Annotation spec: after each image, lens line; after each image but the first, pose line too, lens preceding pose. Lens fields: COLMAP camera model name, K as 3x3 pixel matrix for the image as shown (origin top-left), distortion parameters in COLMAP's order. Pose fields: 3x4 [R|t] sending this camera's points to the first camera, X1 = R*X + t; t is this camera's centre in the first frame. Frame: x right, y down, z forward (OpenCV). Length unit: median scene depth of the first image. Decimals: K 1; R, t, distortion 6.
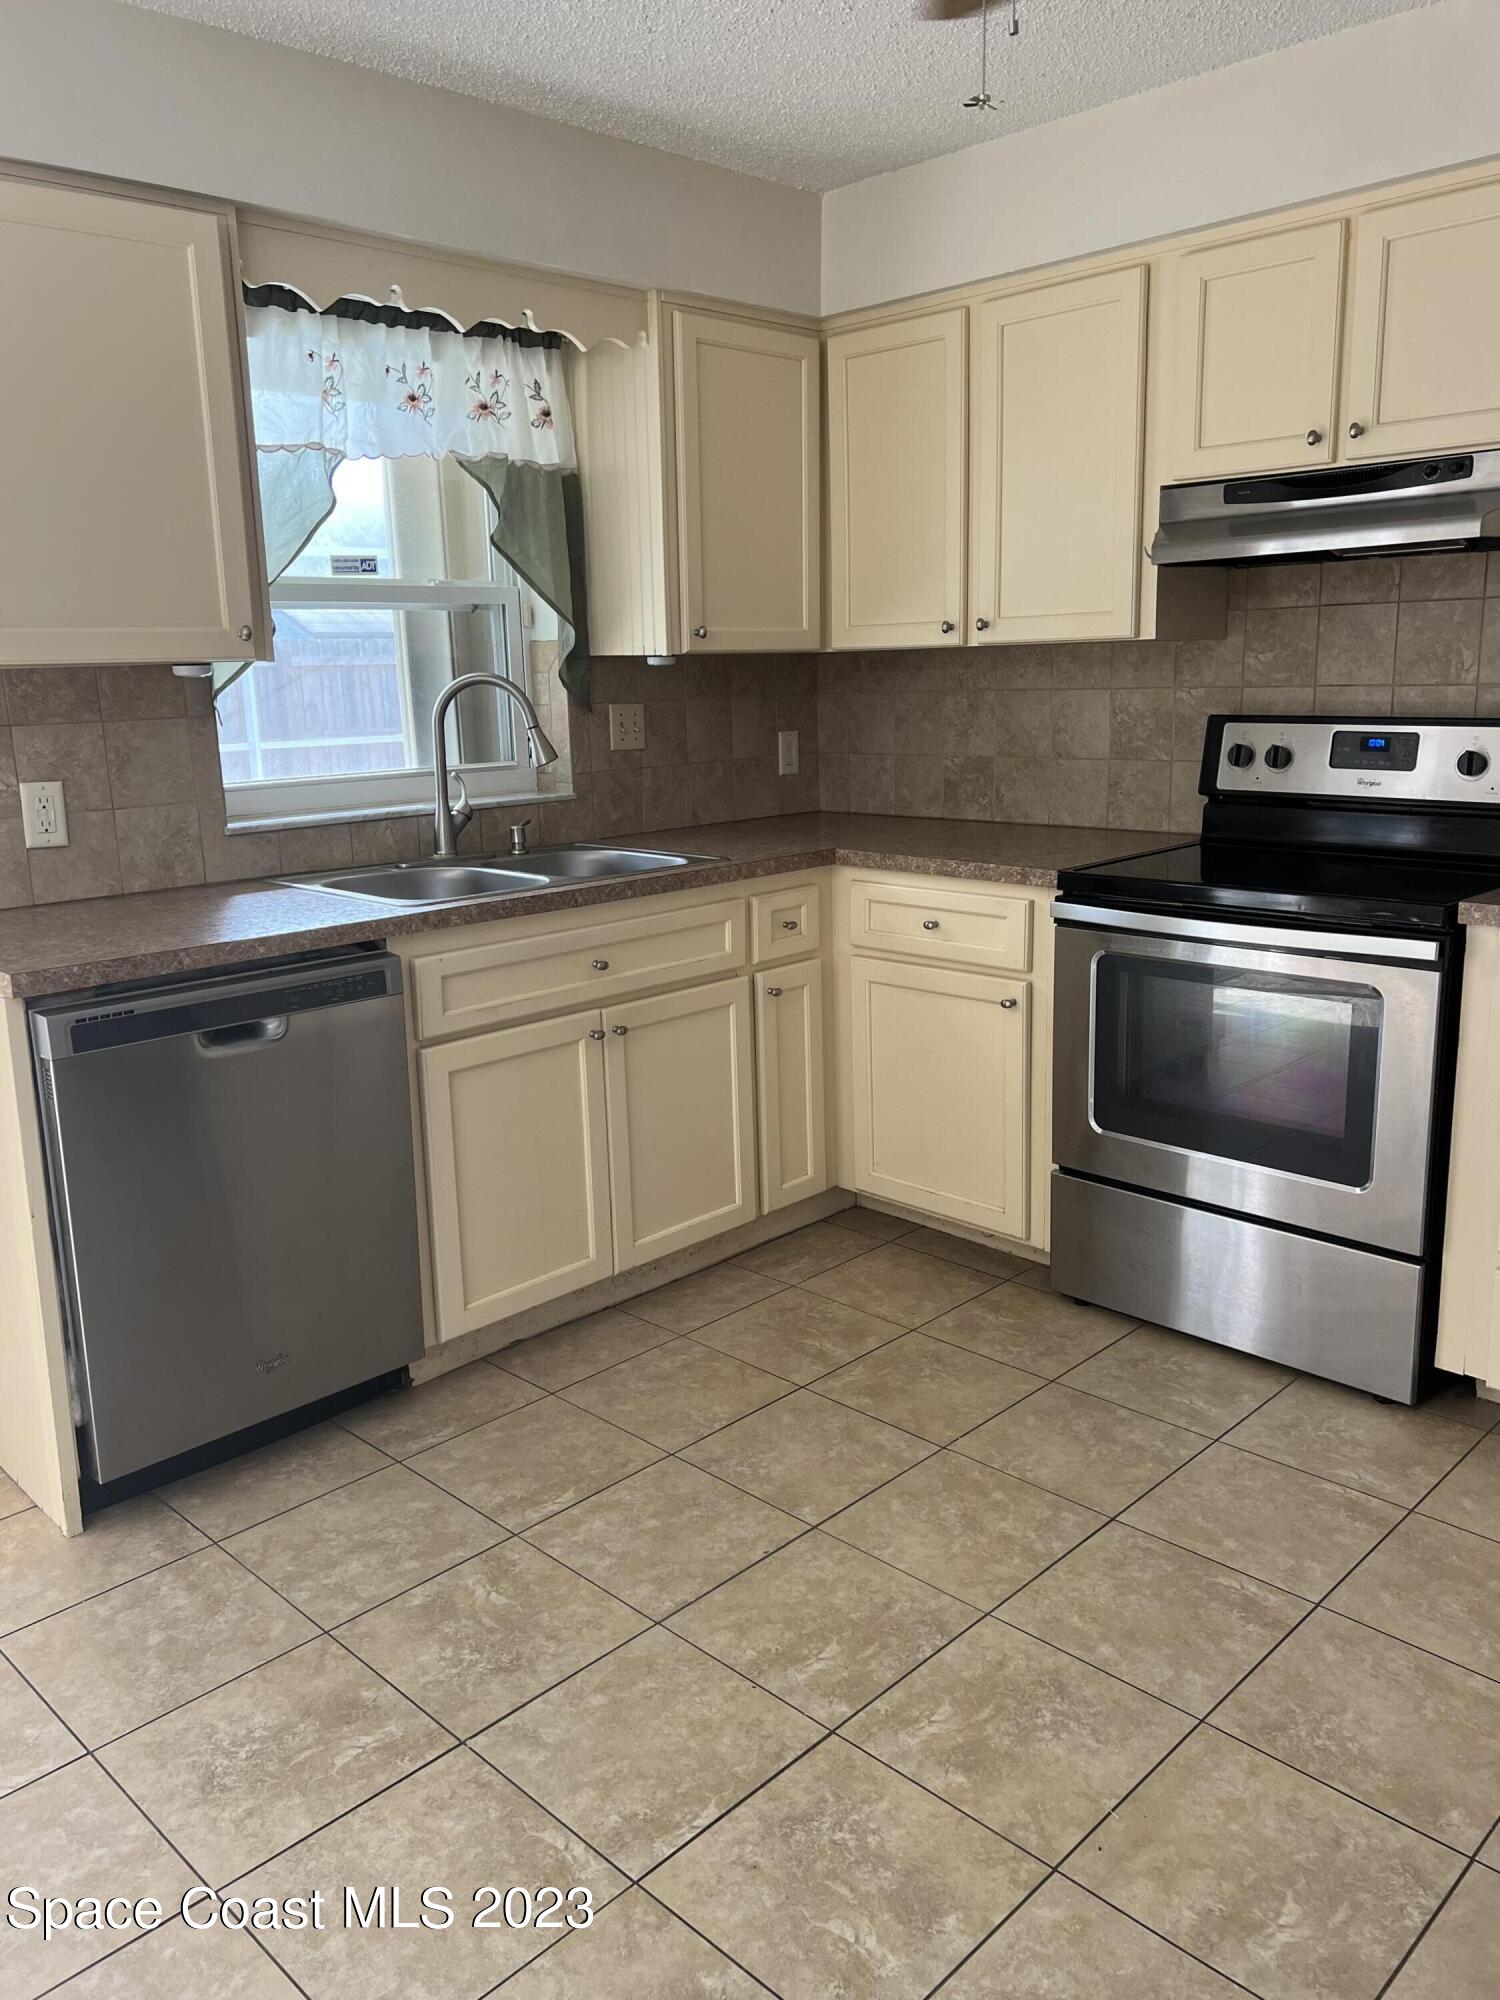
lens RADIAL K [[1513.0, 0, 754.6], [0, 1513.0, 996.6], [0, 0, 1]] dist [0.050139, -0.054730]
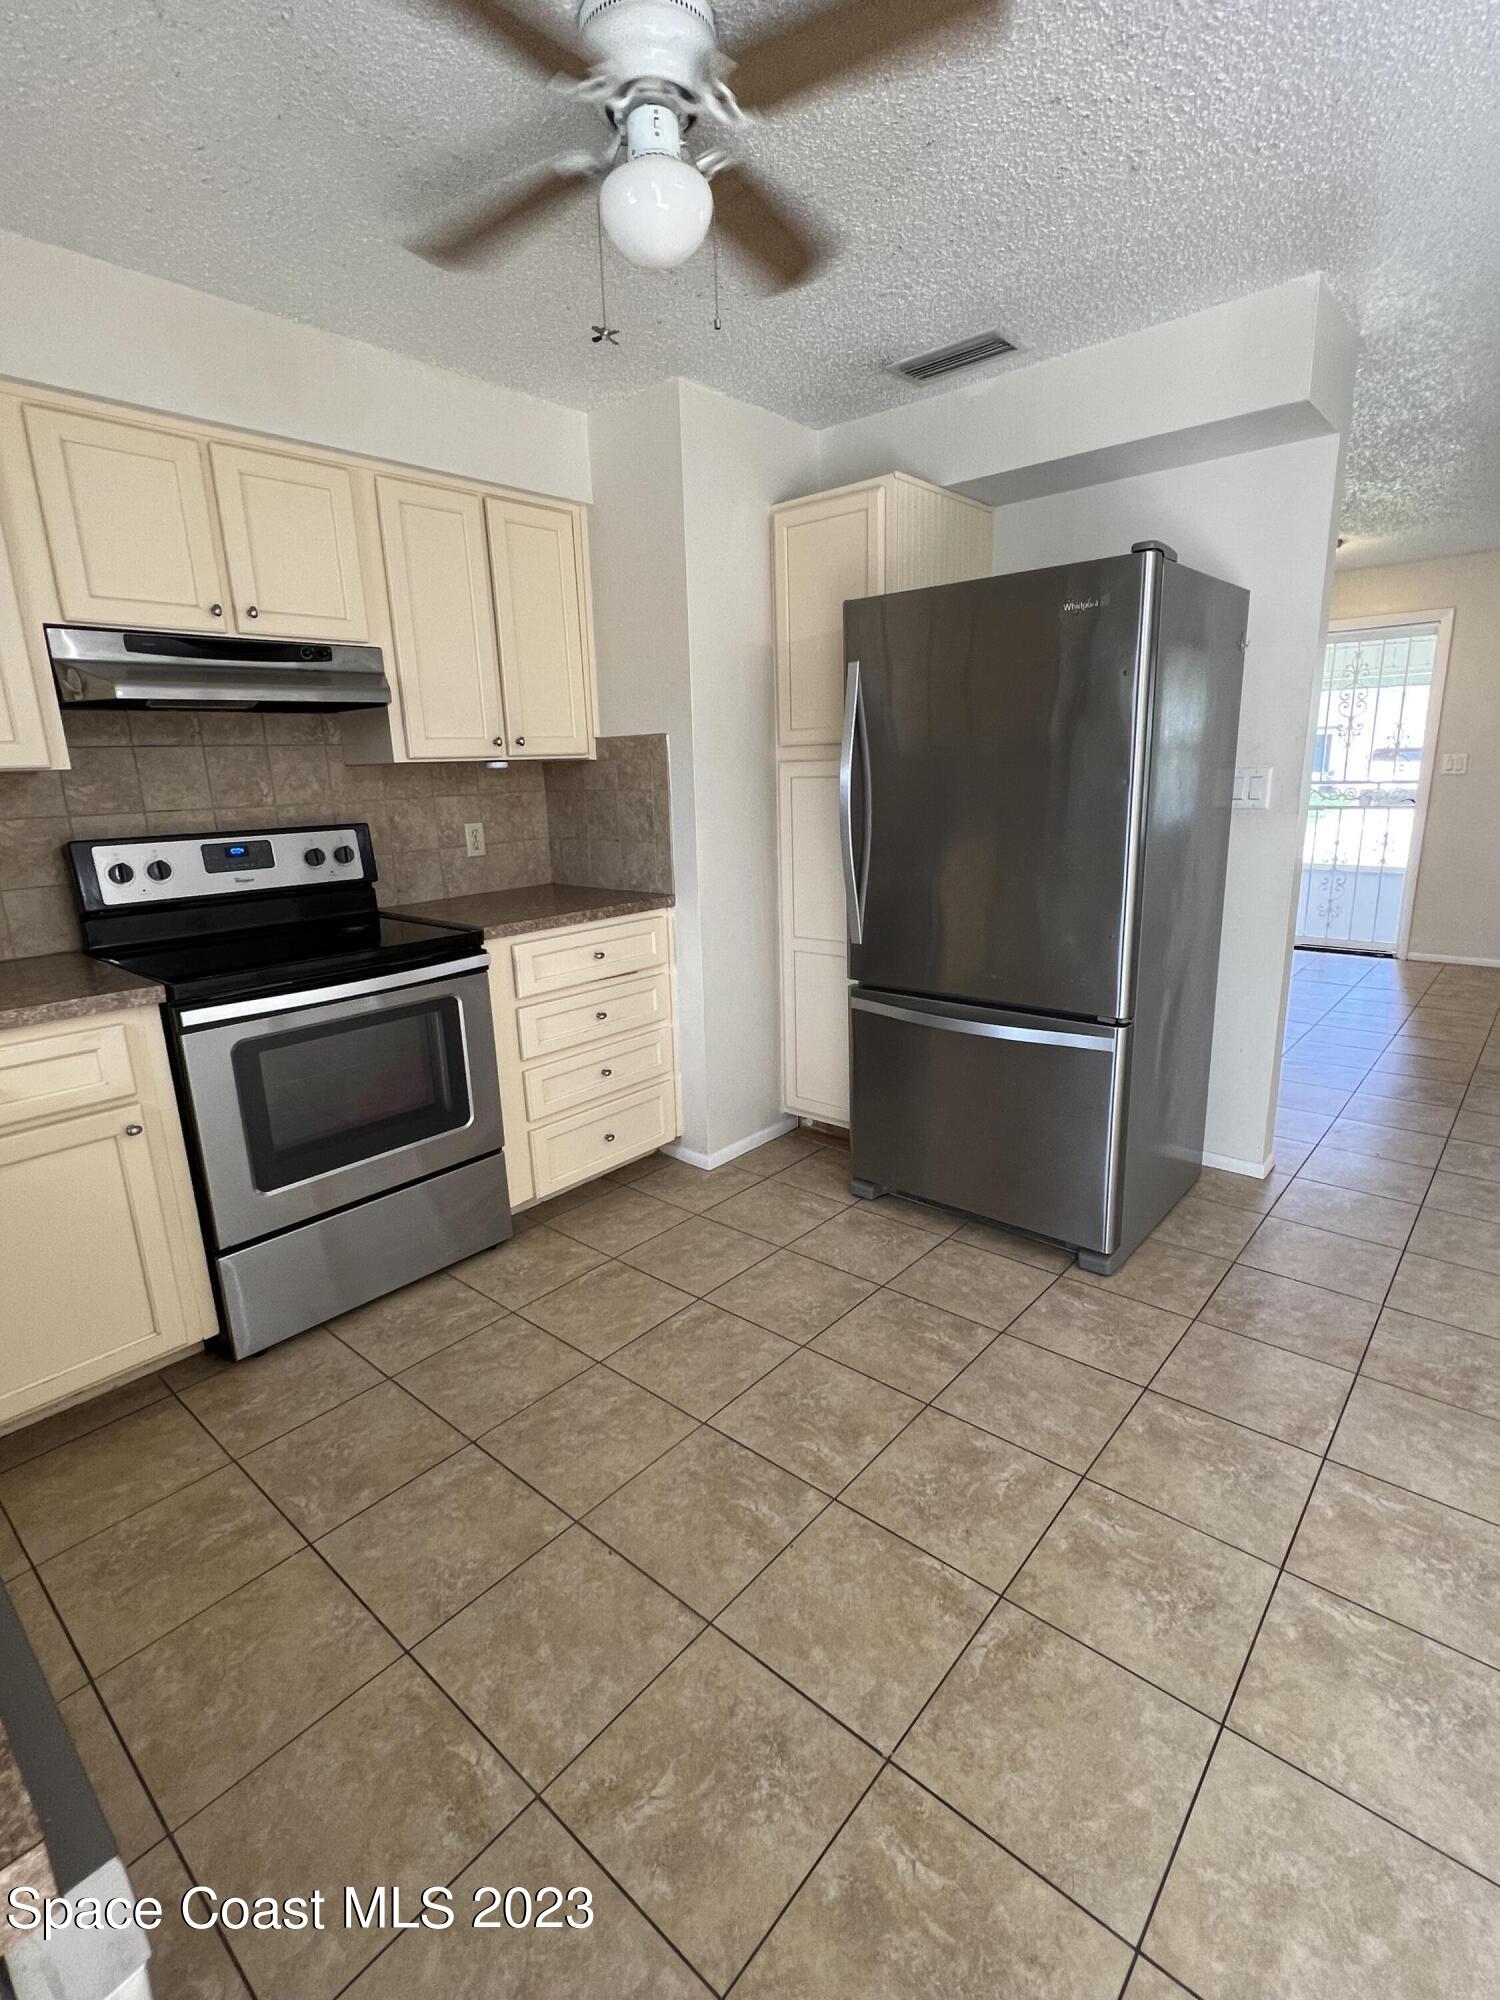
lens RADIAL K [[944.5, 0, 753.1], [0, 944.5, 996.1], [0, 0, 1]] dist [-0.001656, 0.001253]
pose [[-0.060710, -0.208895, 0.976052, -0.461358], [0.250599, 0.943346, 0.217482, -0.115822], [-0.966185, 0.257801, -0.004922, 0.616656]]
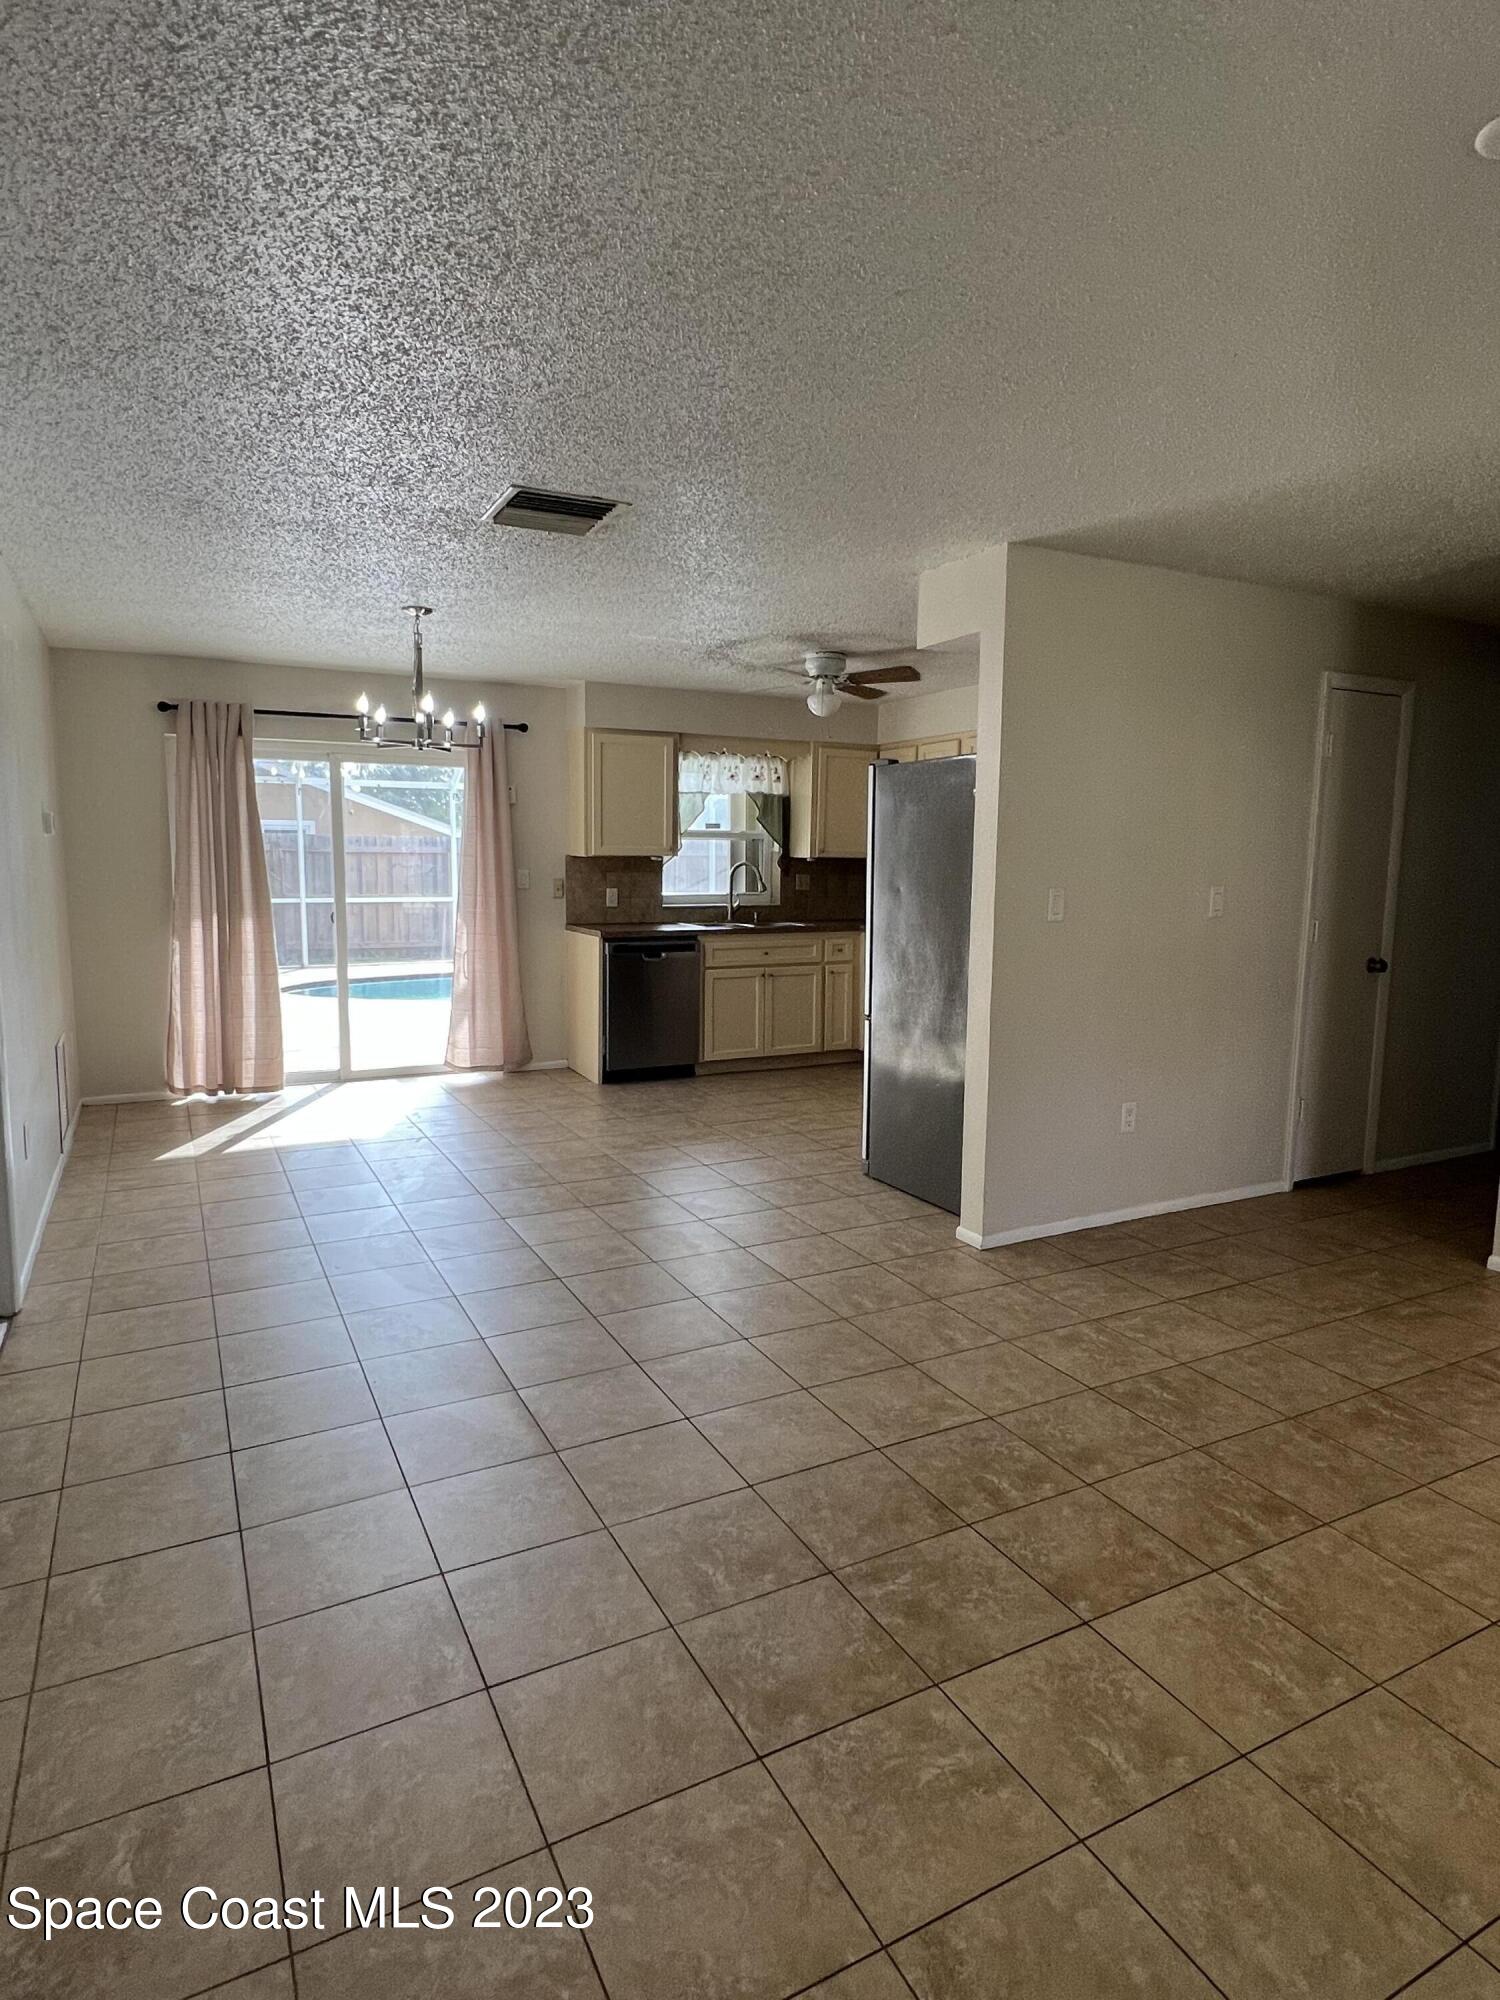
lens RADIAL K [[1119.0, 0, 750.0], [0, 1119.0, 1000.0], [0, 0, 1]] dist [-0.000365, 0.000003]
pose [[0.952249, 0.074366, -0.296128, 0.564586], [-0.100553, 0.992162, -0.074182, 0.252078], [0.288290, 0.100416, 0.952263, -1.223914]]
